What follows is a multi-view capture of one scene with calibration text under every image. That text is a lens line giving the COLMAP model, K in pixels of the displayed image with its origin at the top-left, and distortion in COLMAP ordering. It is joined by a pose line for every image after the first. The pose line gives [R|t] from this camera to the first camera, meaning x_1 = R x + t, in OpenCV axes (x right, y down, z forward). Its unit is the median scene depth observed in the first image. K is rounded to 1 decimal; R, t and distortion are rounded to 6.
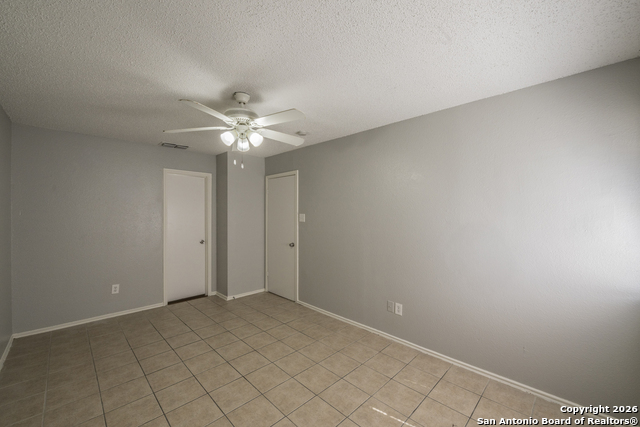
lens RADIAL K [[254.0, 0, 320.0], [0, 254.0, 213.5], [0, 0, 1]] dist [-0.000736, -0.000236]
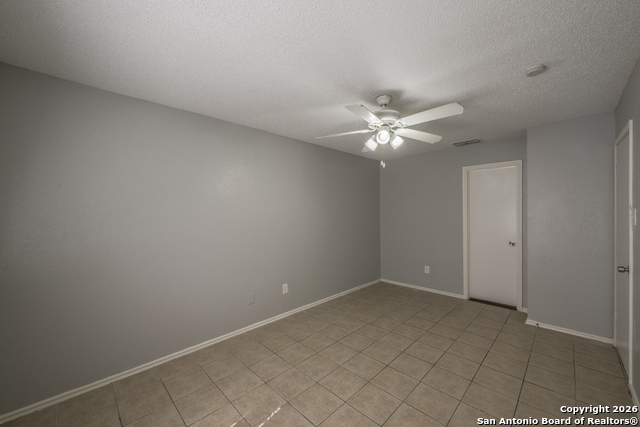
lens RADIAL K [[254.0, 0, 320.0], [0, 254.0, 213.5], [0, 0, 1]] dist [-0.000736, -0.000236]
pose [[0.003219, 0.004114, -0.999986, 0.588010], [0.007882, 0.999960, 0.004139, 0.006355], [0.999964, -0.007896, 0.003186, 0.573518]]
